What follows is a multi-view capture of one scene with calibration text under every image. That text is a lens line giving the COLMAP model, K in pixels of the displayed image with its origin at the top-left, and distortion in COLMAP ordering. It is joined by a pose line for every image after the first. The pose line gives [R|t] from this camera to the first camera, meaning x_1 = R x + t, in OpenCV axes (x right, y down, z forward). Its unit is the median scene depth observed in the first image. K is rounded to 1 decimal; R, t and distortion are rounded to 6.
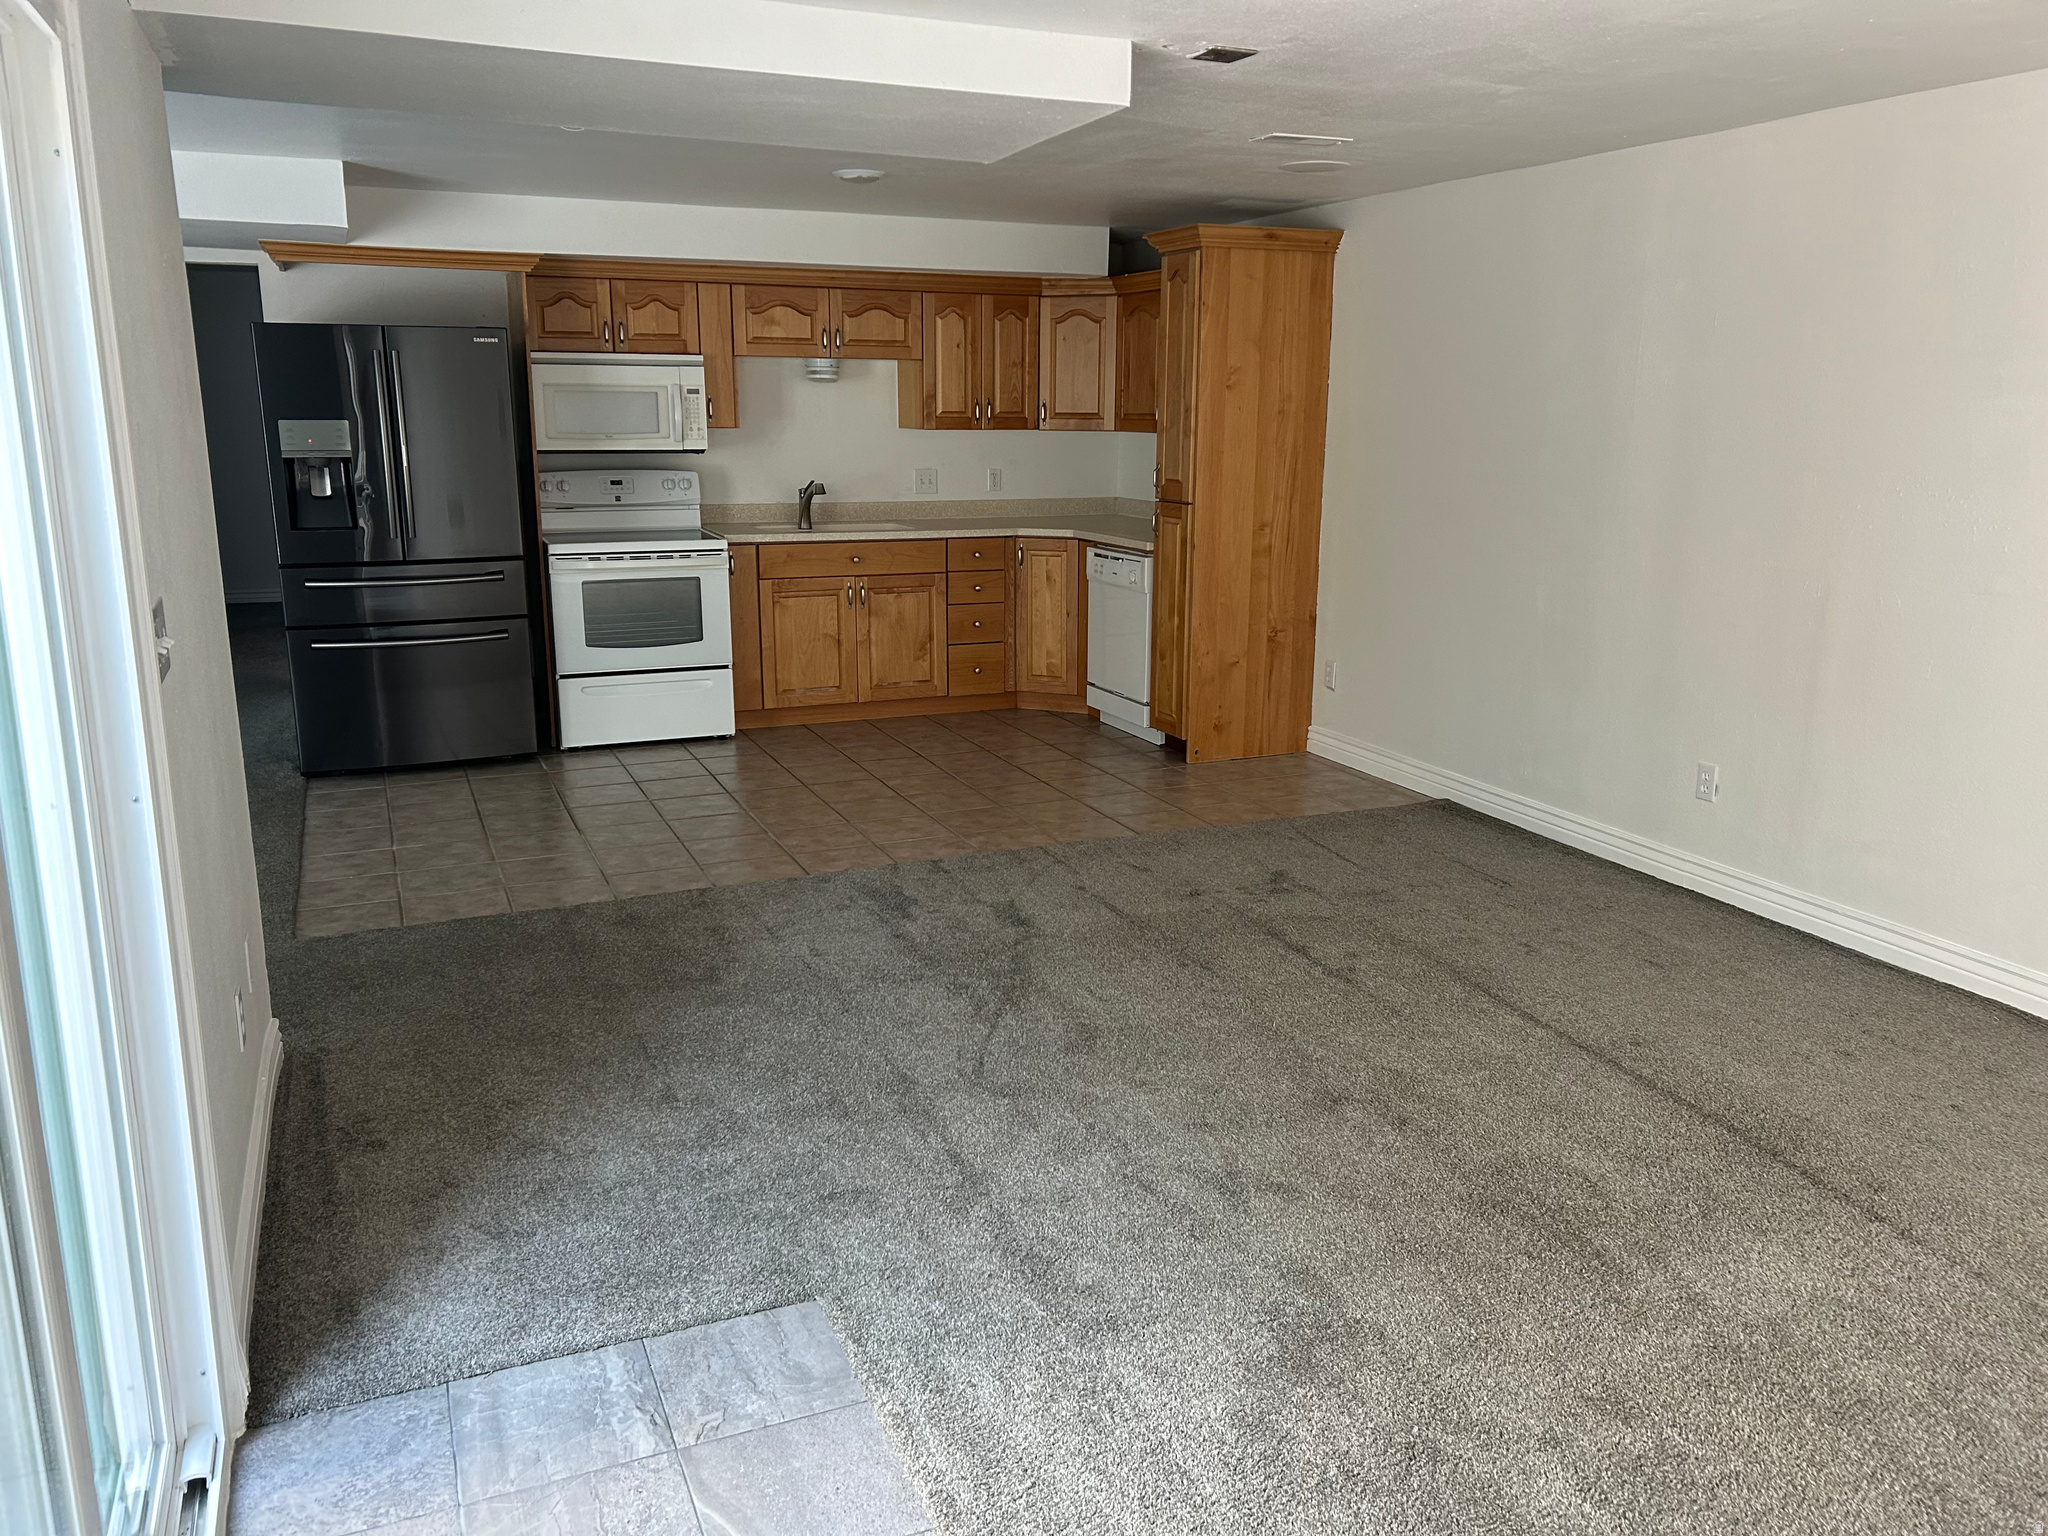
lens RADIAL K [[1534.9, 0, 1024.0], [0, 1534.9, 768.0], [0, 0, 1]] dist [-0.004616, -0.002110]
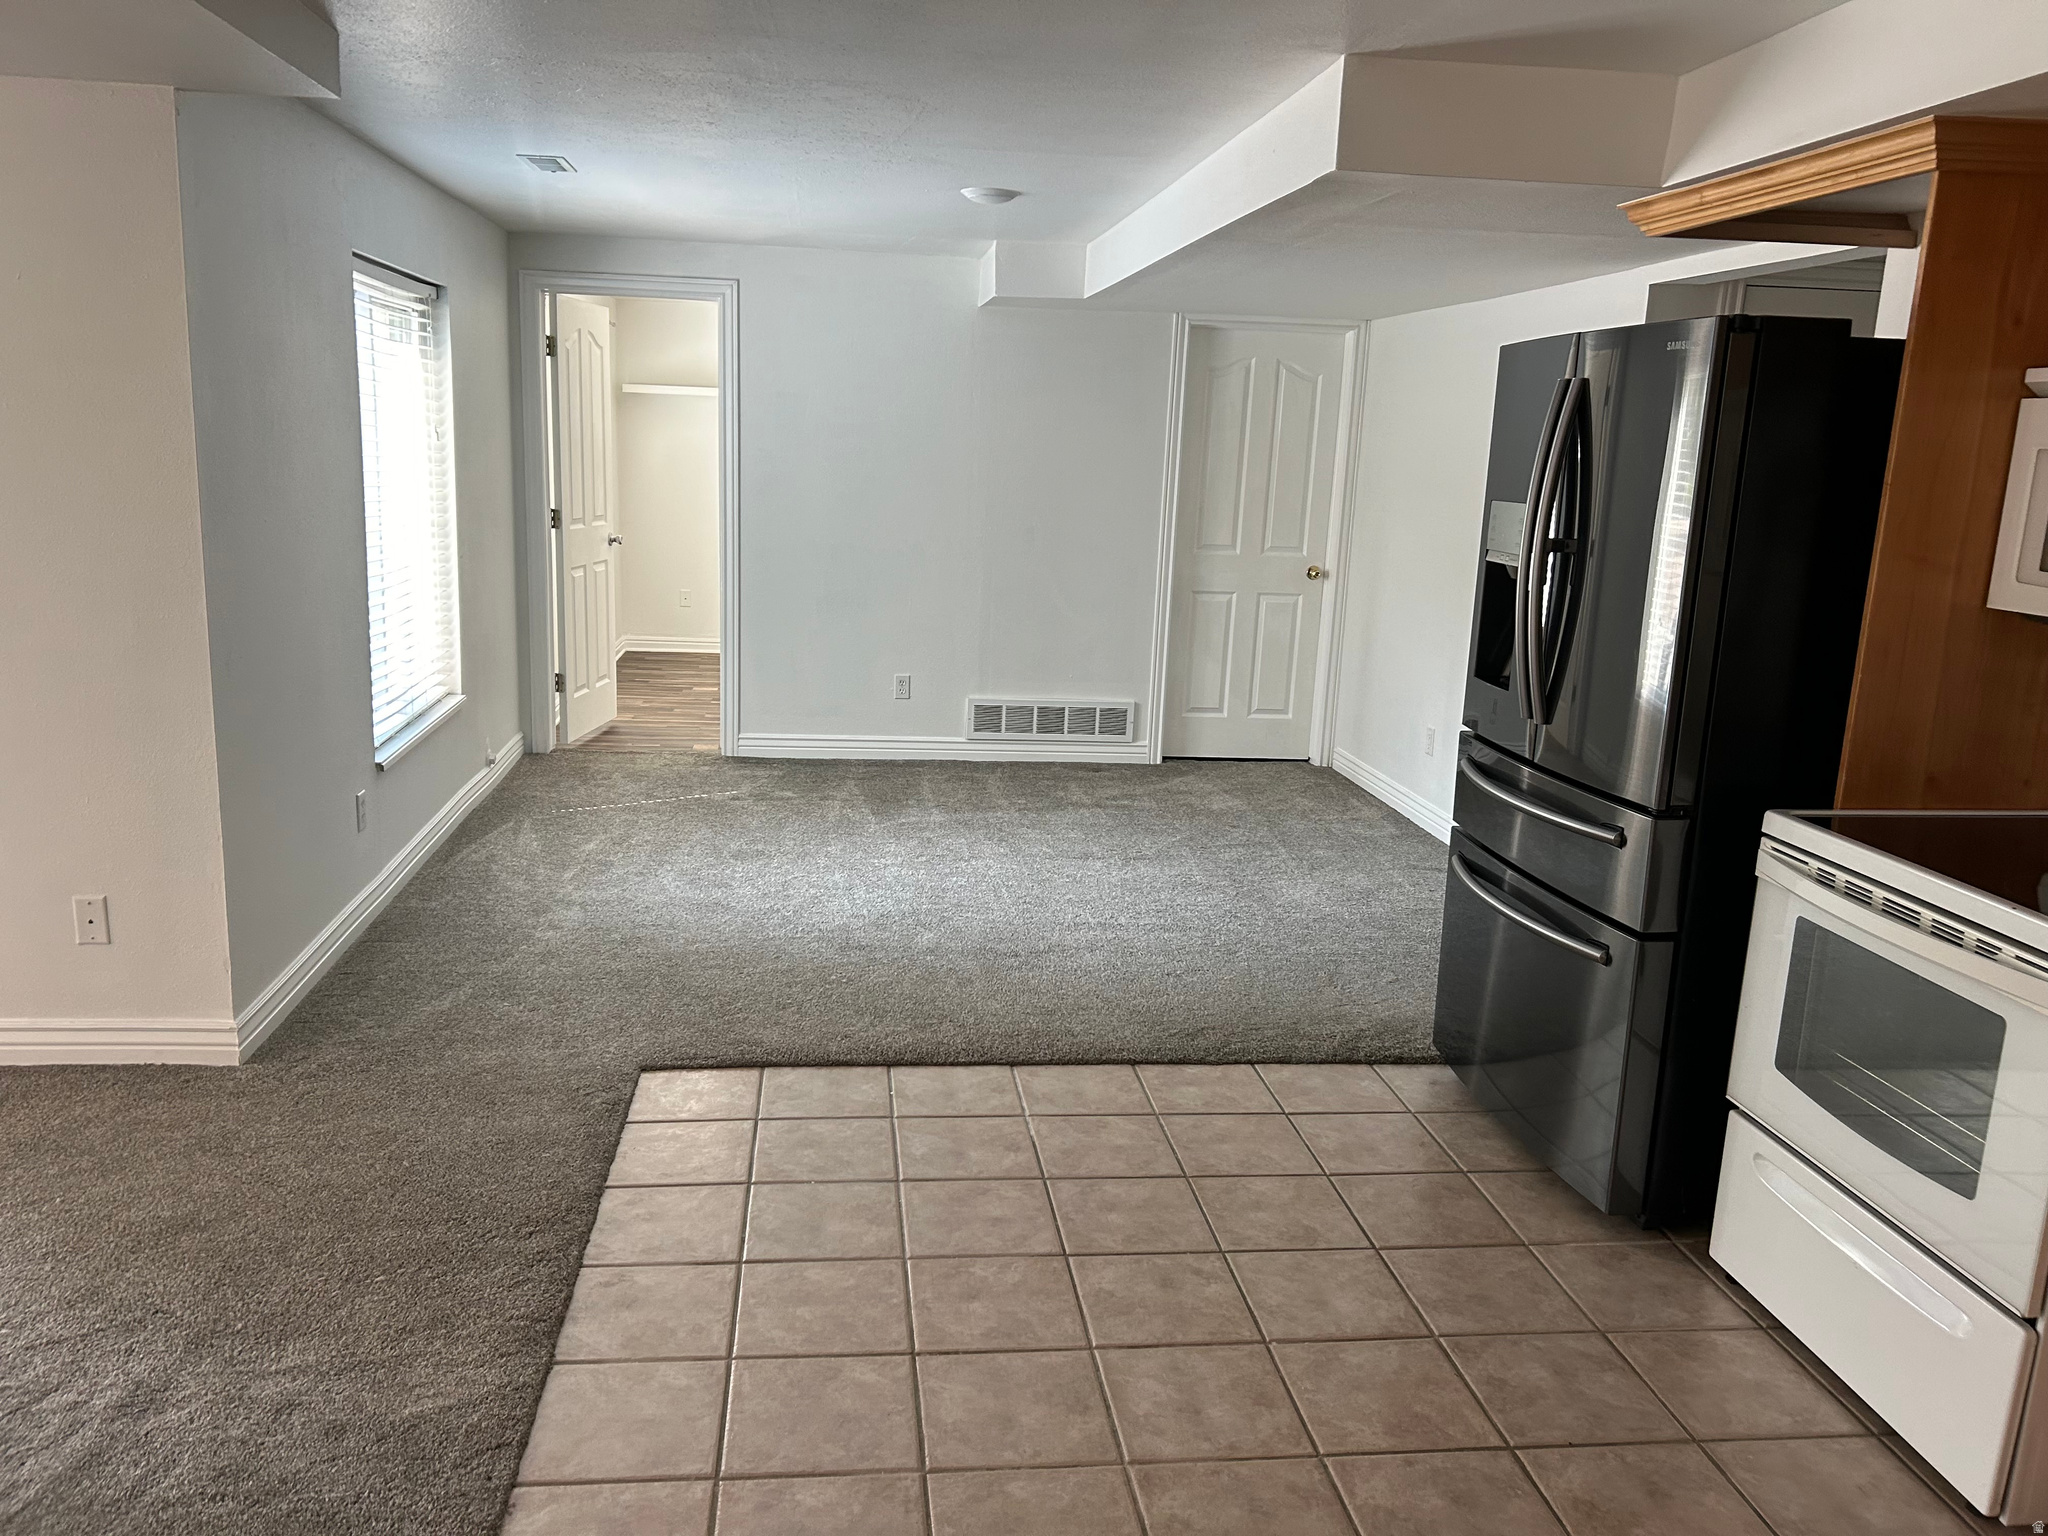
lens RADIAL K [[1534.9, 0, 1024.0], [0, 1534.9, 768.0], [0, 0, 1]] dist [-0.004616, -0.002110]
pose [[-0.287171, 0.182770, -0.940281, 0.148397], [-0.268998, 0.926738, 0.262292, -0.208843], [0.919333, 0.328256, -0.216967, 0.879151]]
